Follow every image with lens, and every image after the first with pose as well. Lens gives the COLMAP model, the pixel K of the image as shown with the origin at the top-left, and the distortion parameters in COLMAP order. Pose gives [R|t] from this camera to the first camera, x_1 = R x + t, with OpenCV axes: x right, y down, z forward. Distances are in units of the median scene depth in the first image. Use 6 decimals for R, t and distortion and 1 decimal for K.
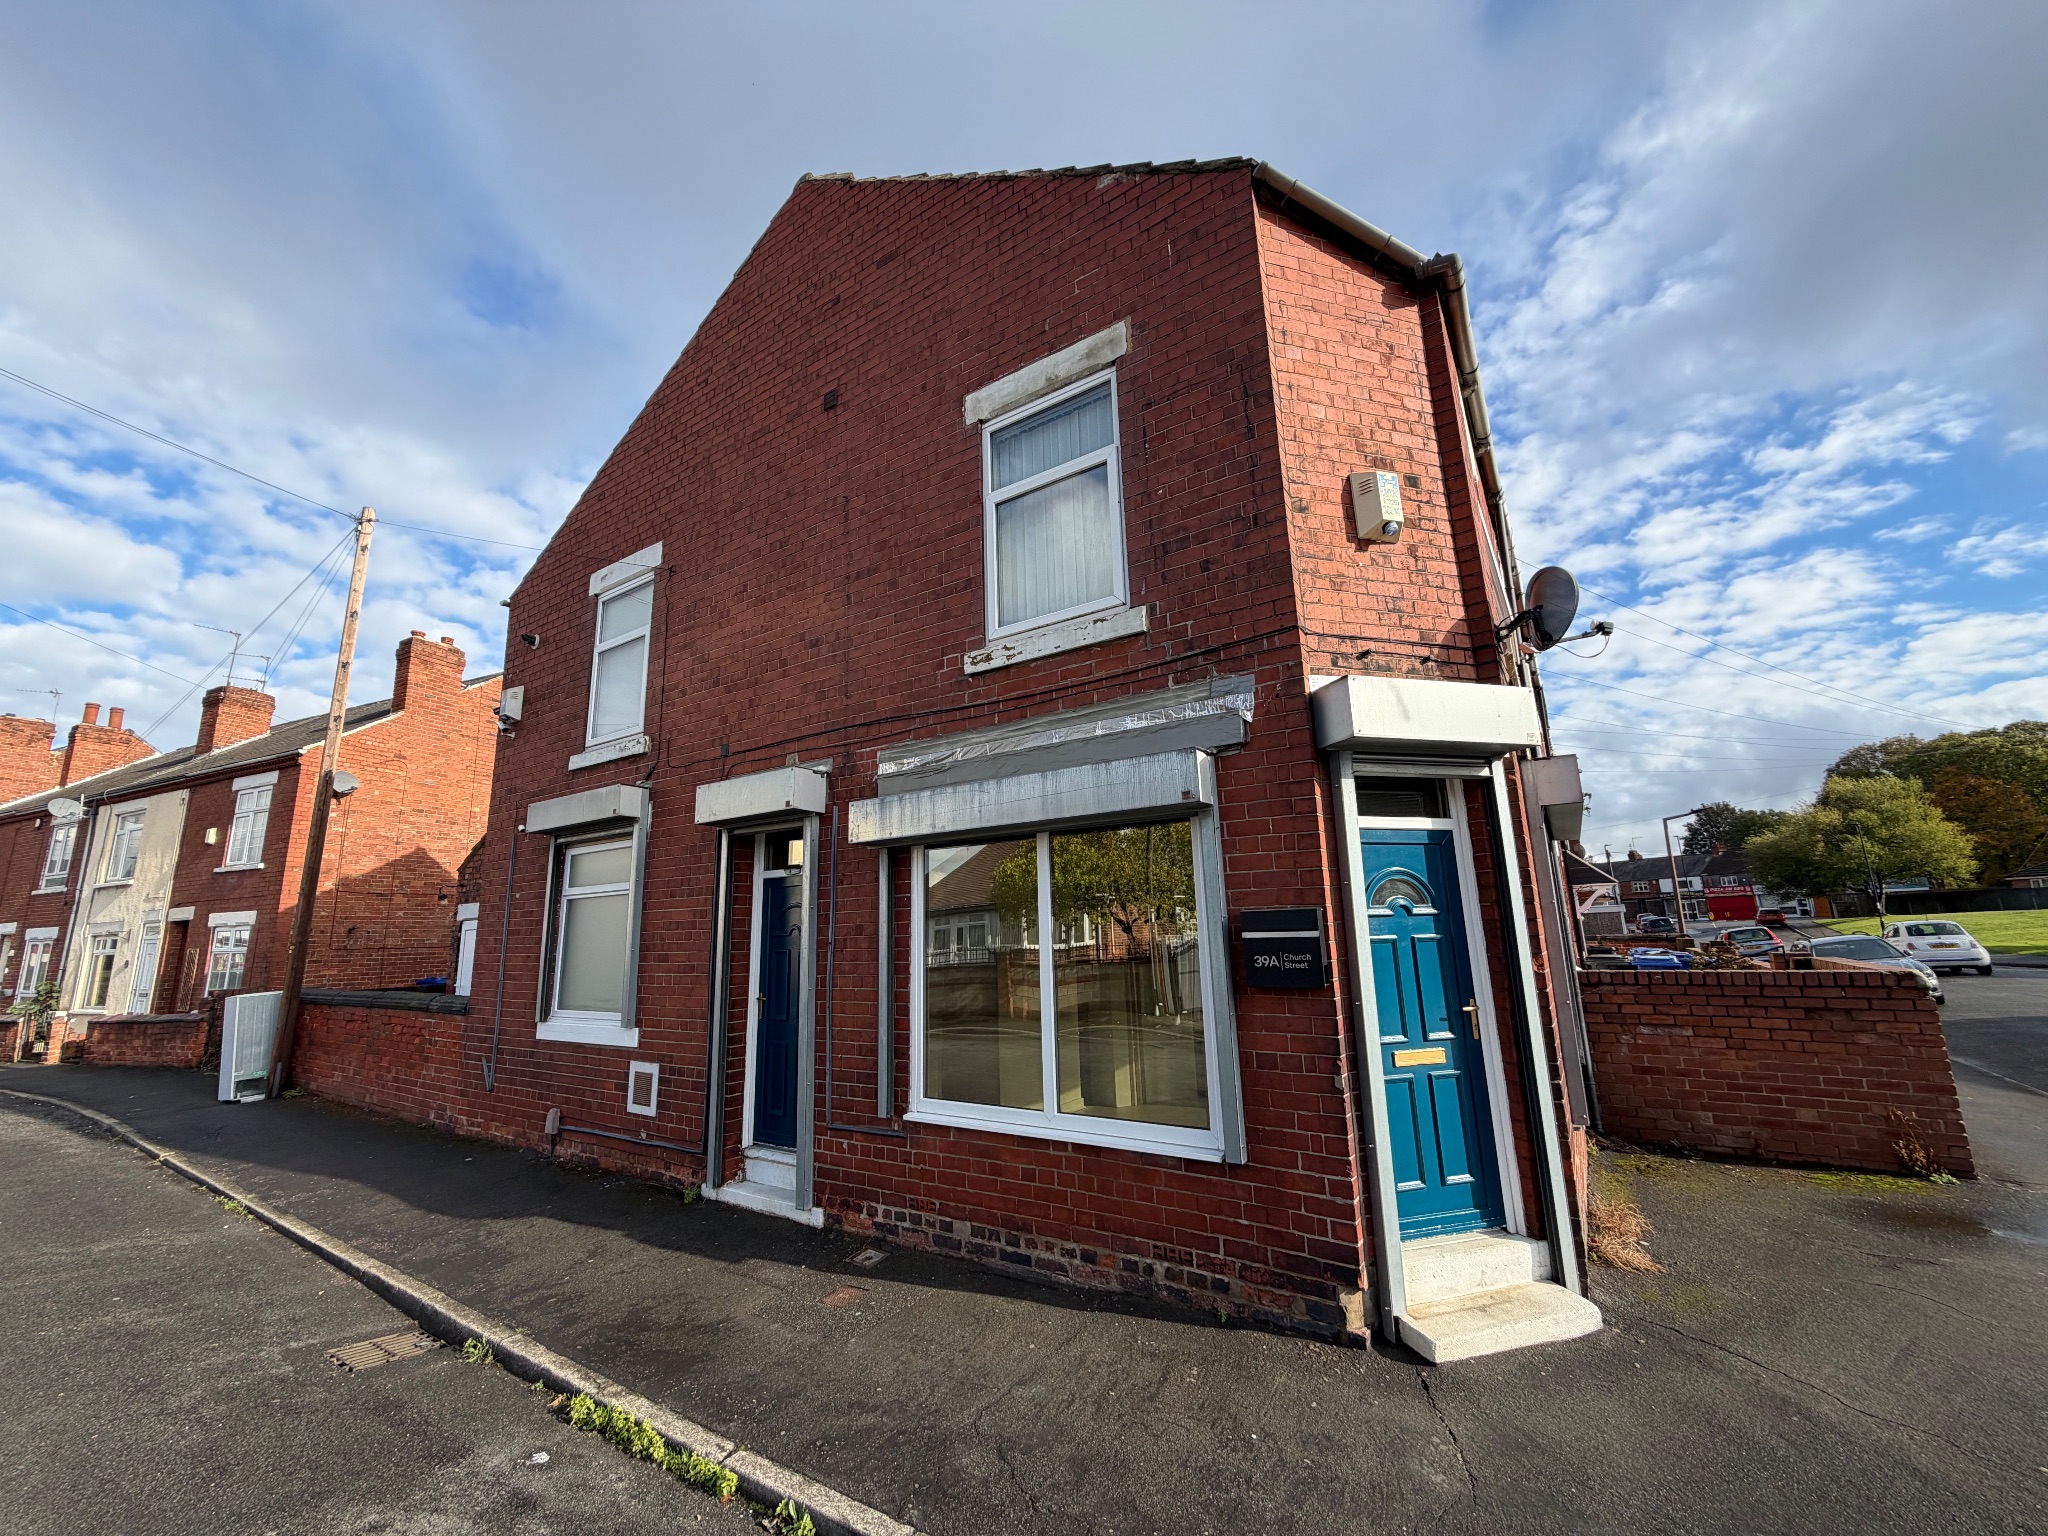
lens RADIAL K [[814.1, 0, 1019.9], [0, 814.1, 767.7], [0, 0, 1]] dist [0.000964, -0.000093]
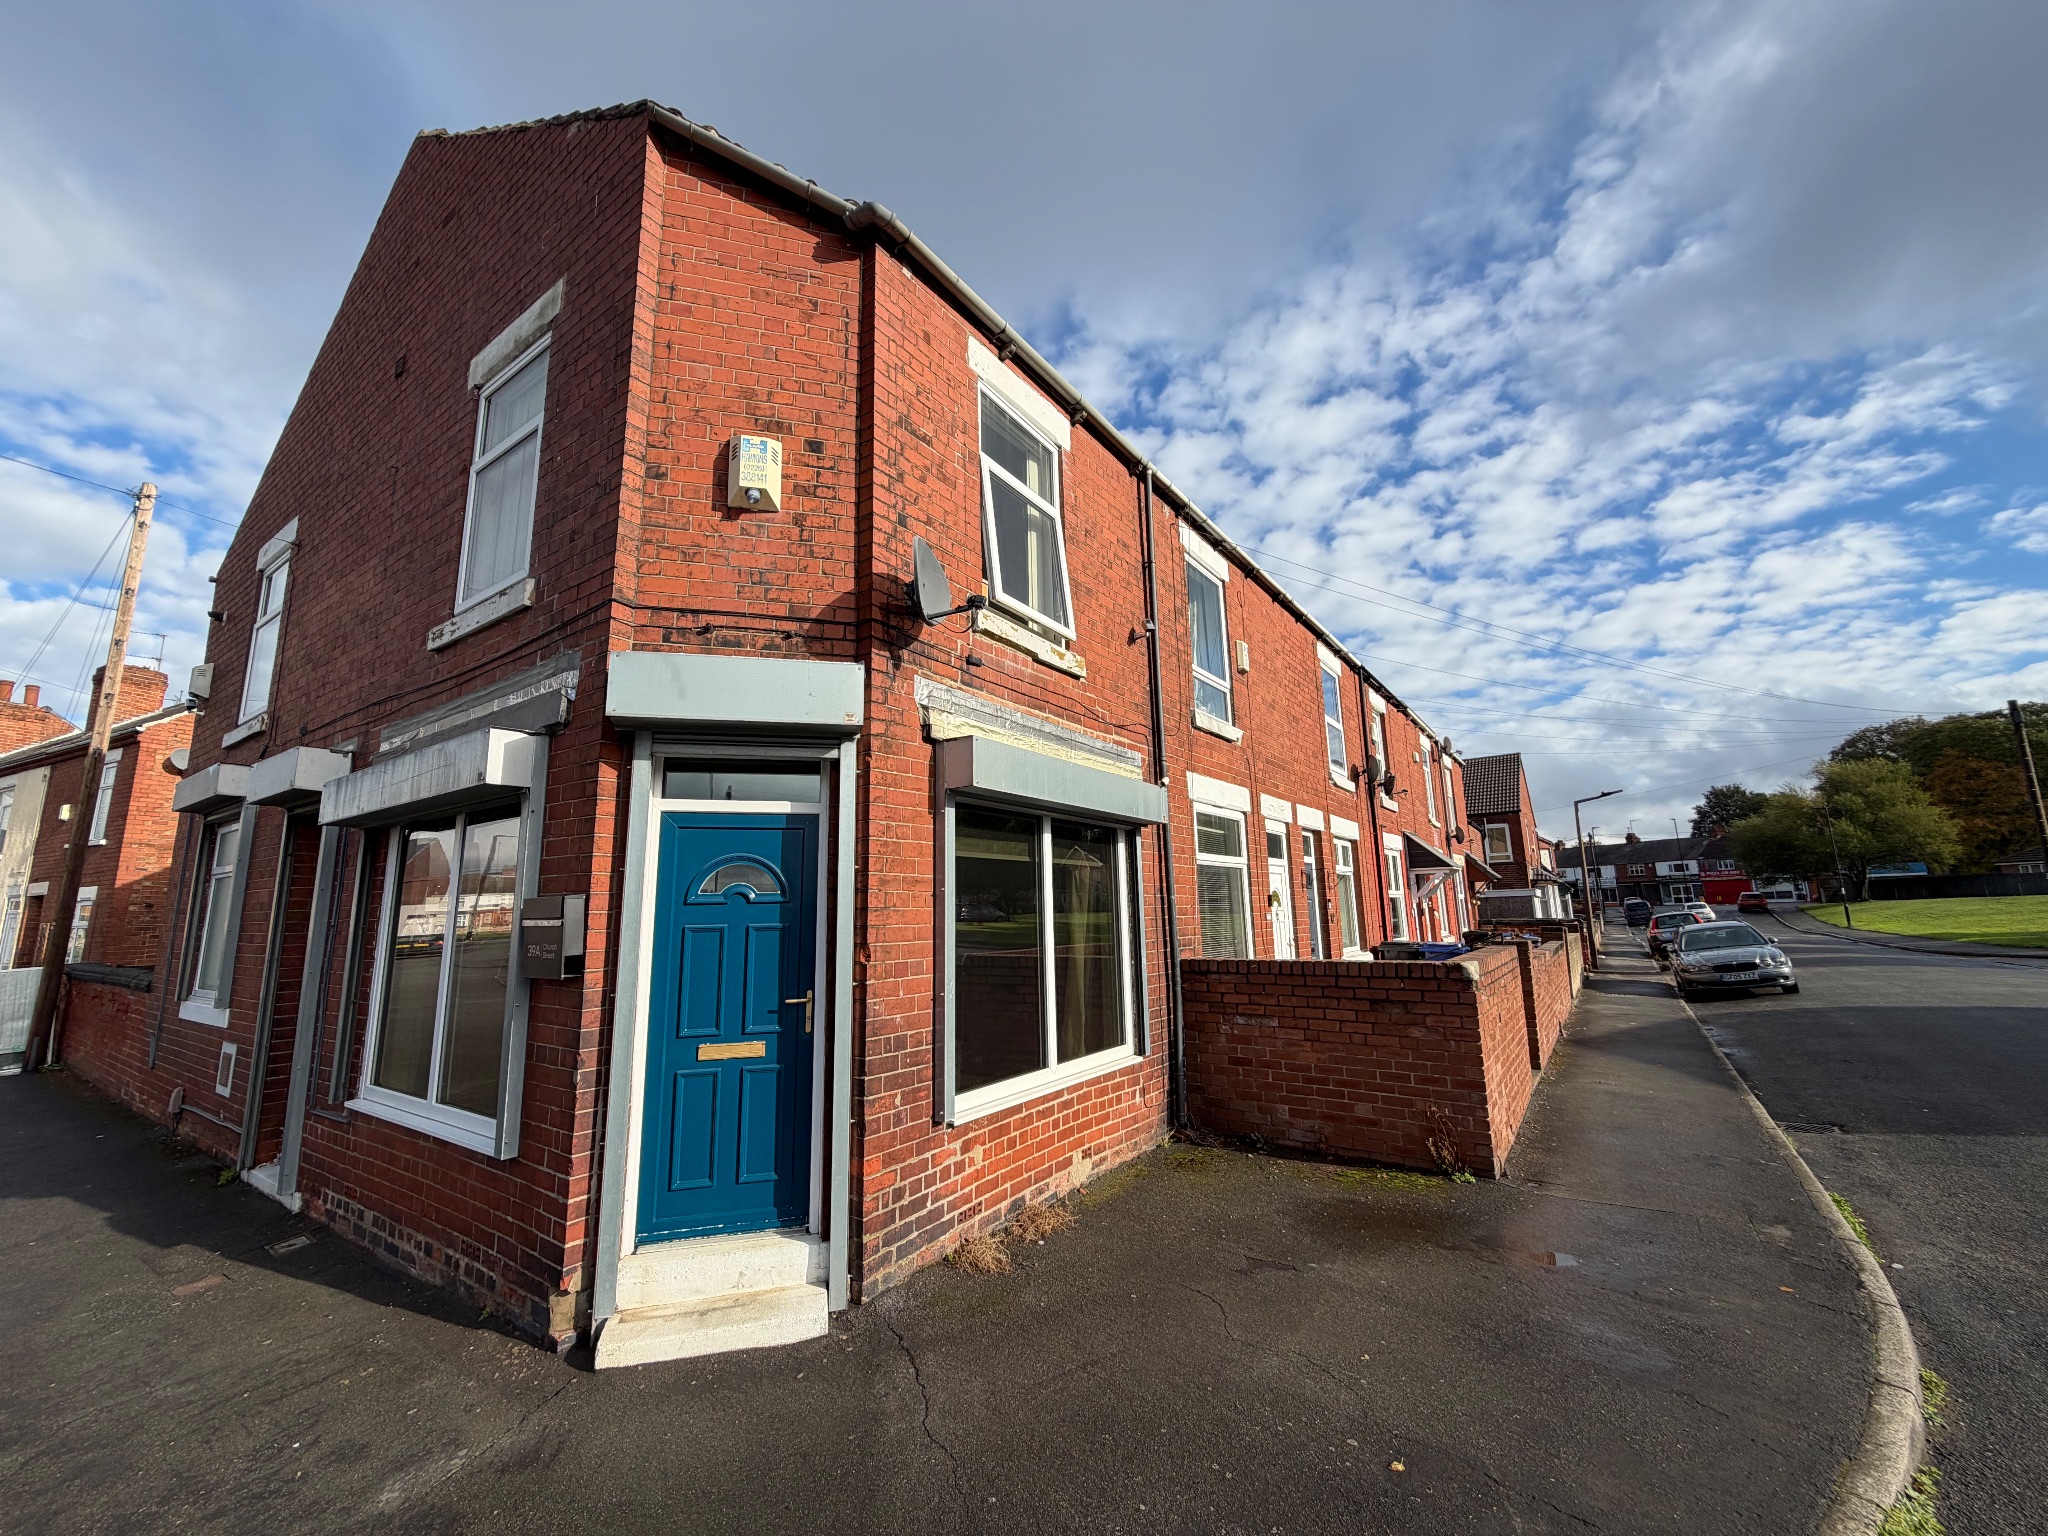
lens RADIAL K [[814.1, 0, 1019.9], [0, 814.1, 767.7], [0, 0, 1]] dist [0.000964, -0.000093]
pose [[0.999811, 0.003552, -0.019102, 0.565892], [-0.003065, 0.999671, 0.025477, -0.002255], [0.019186, -0.025413, 0.999493, 0.037330]]
